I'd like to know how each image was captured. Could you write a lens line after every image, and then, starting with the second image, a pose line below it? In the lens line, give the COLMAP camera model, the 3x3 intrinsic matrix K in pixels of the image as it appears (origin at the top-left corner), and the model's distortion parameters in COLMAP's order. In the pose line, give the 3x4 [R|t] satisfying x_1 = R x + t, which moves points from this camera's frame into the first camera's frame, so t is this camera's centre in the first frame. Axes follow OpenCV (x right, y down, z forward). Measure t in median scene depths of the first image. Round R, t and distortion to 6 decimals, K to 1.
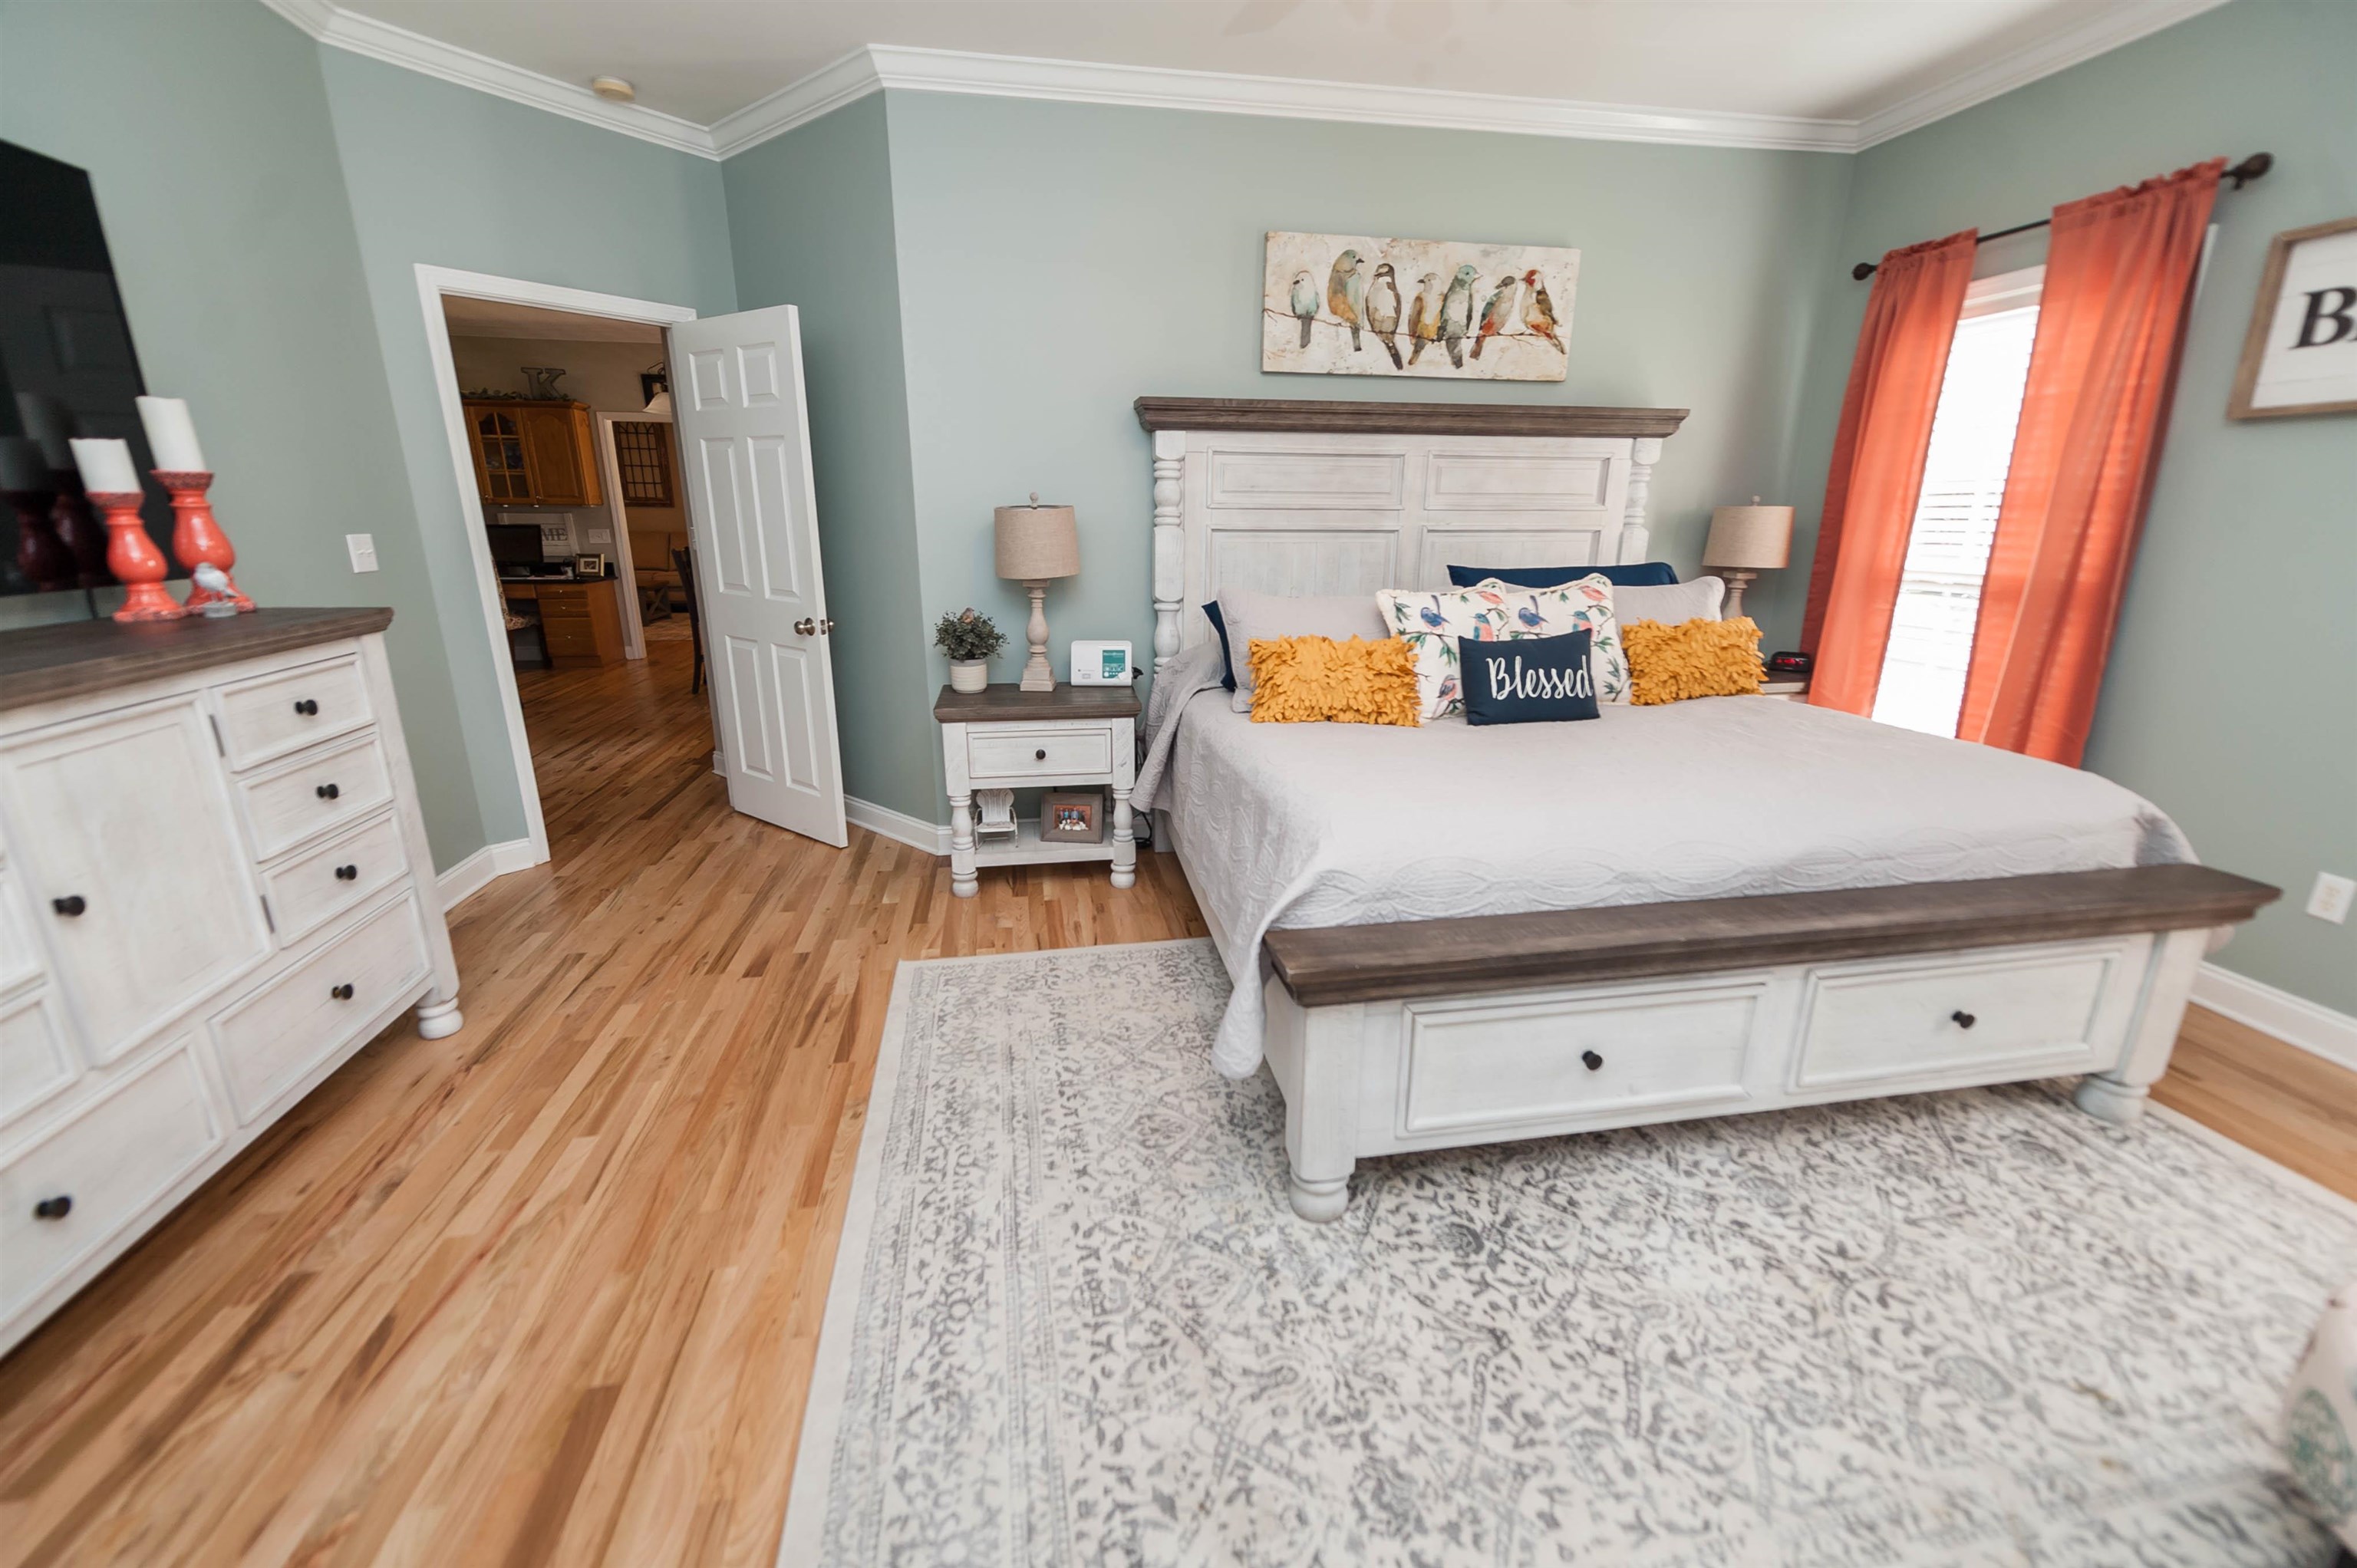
lens RADIAL K [[942.0, 0, 1170.9], [0, 942.0, 788.9], [0, 0, 1]] dist [0.017693, -0.008149]
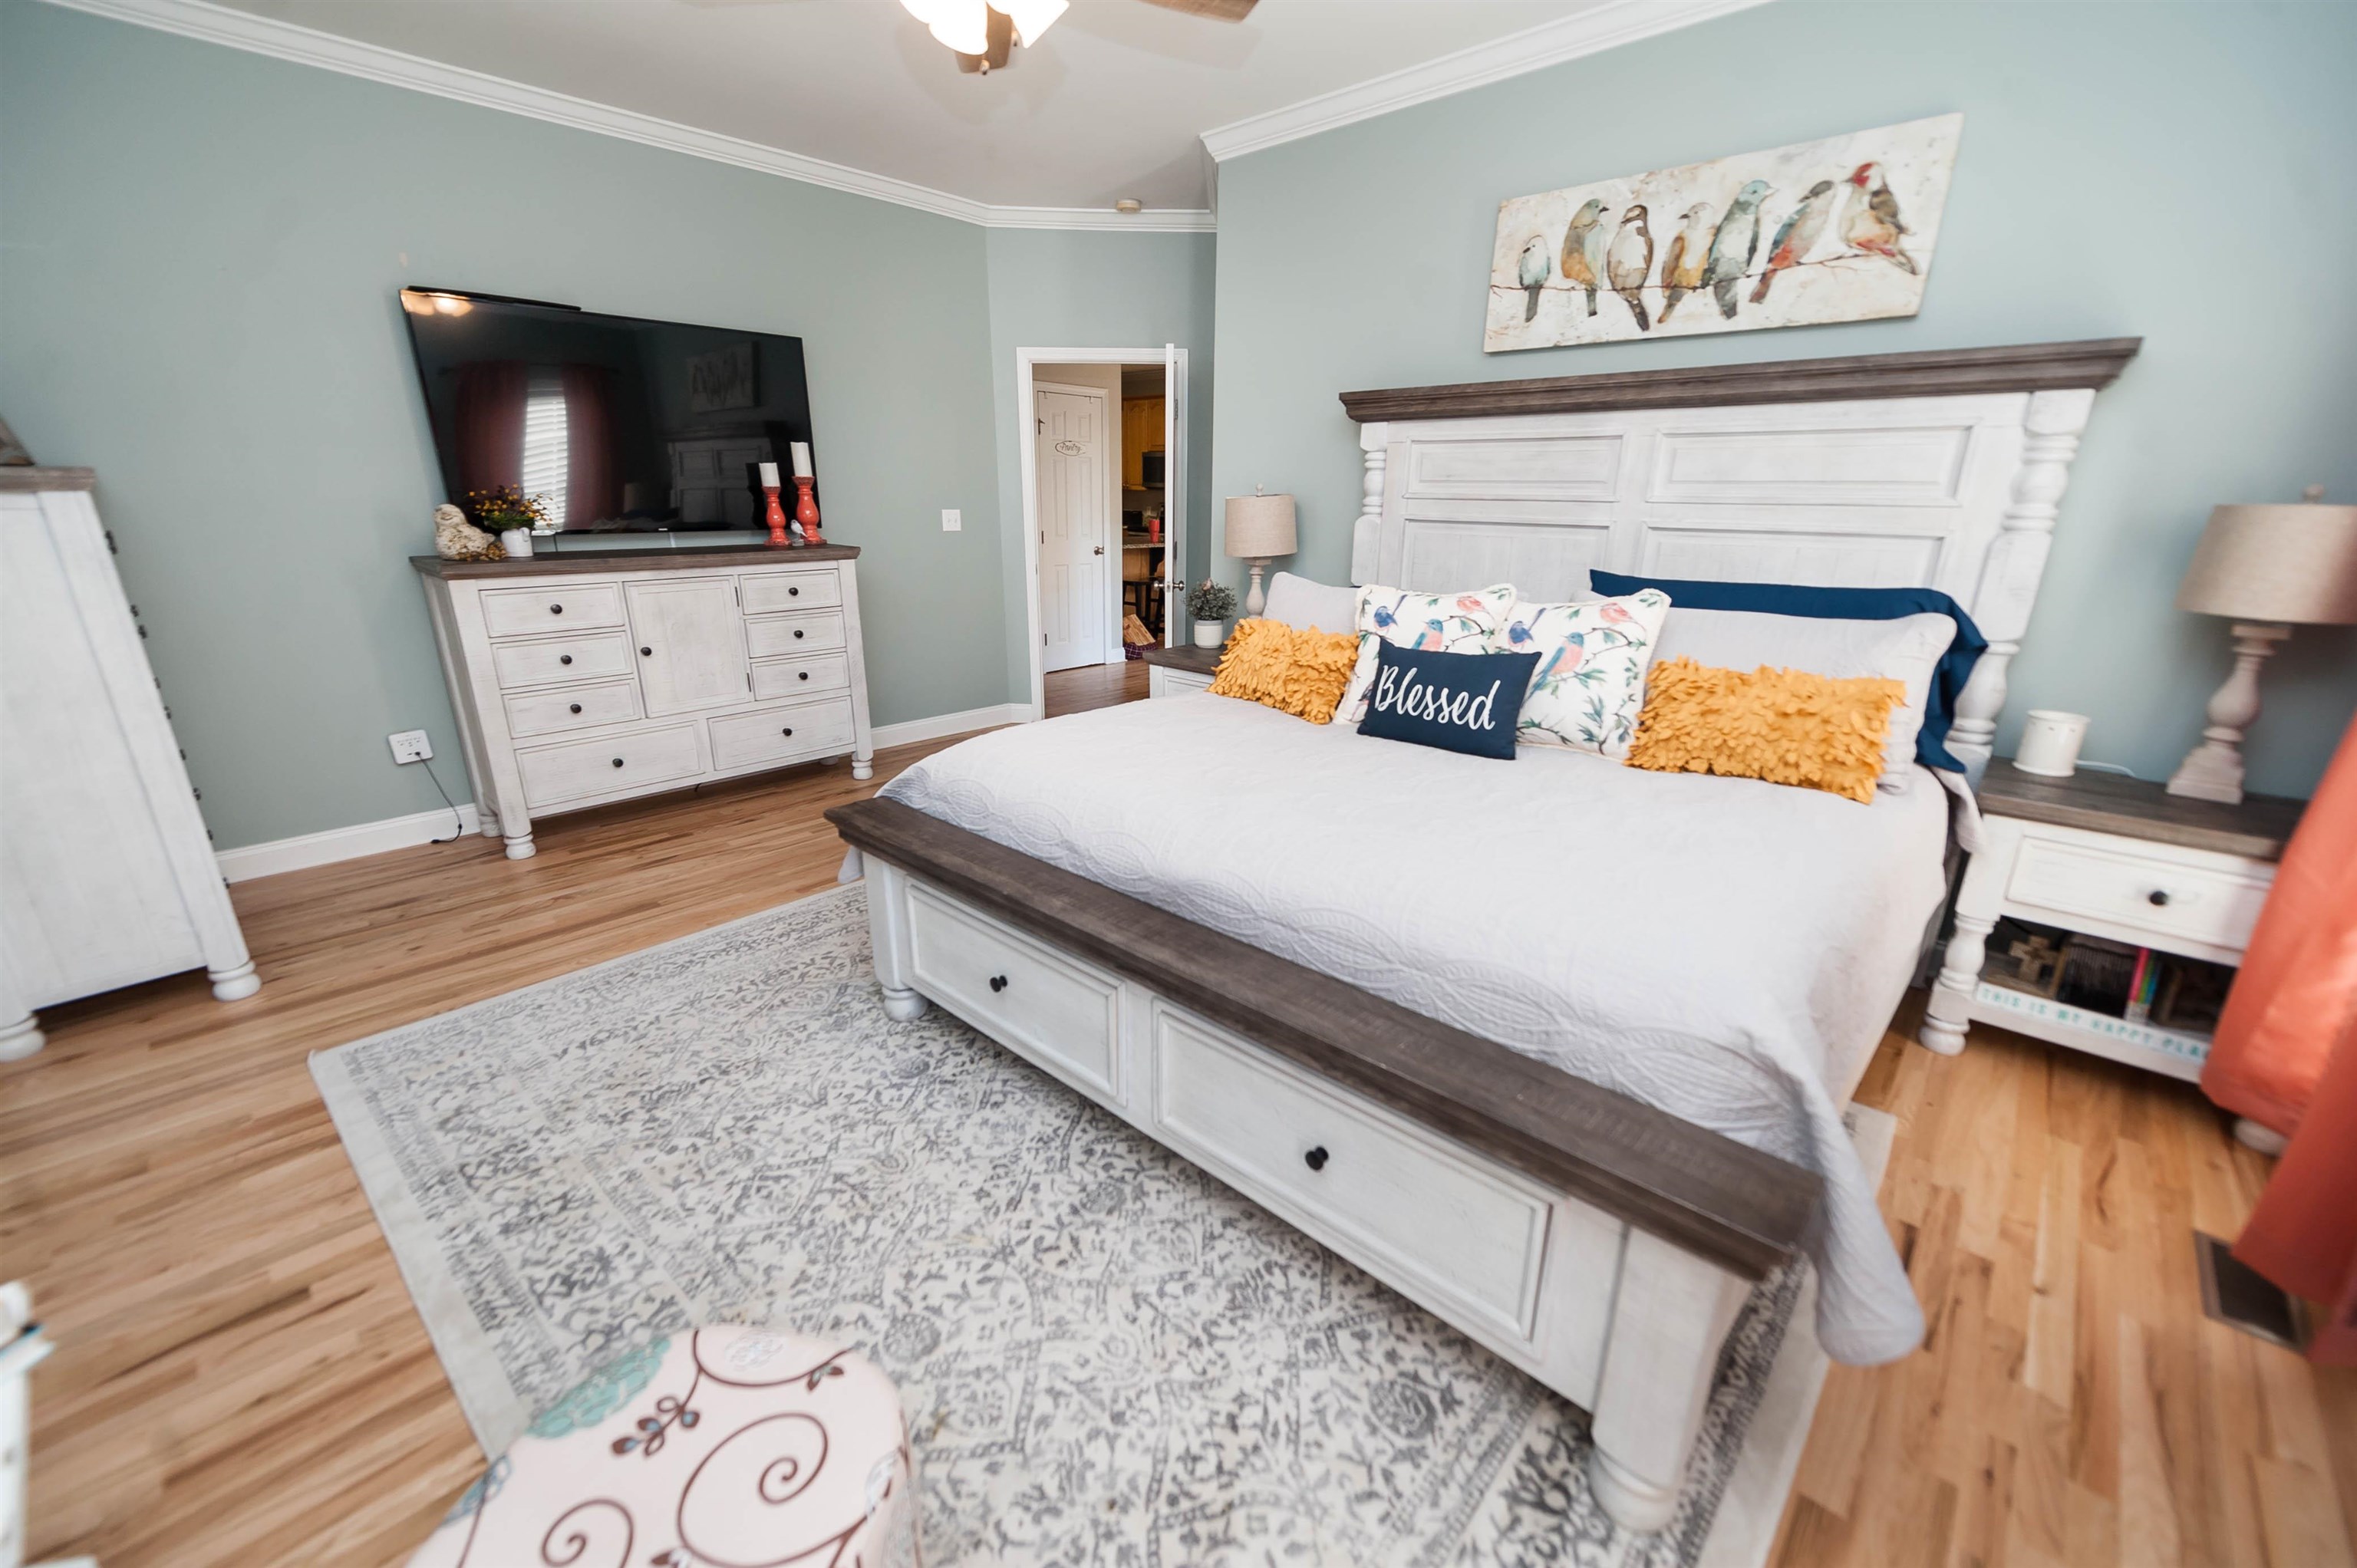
lens RADIAL K [[915.1, 0, 1178.5], [0, 915.1, 784.0], [0, 0, 1]] dist [0.015558, -0.007549]
pose [[0.618041, 0.242340, -0.747862, 0.701735], [-0.229635, 0.965463, 0.123079, -0.069735], [0.751860, 0.095668, 0.652345, 0.215135]]
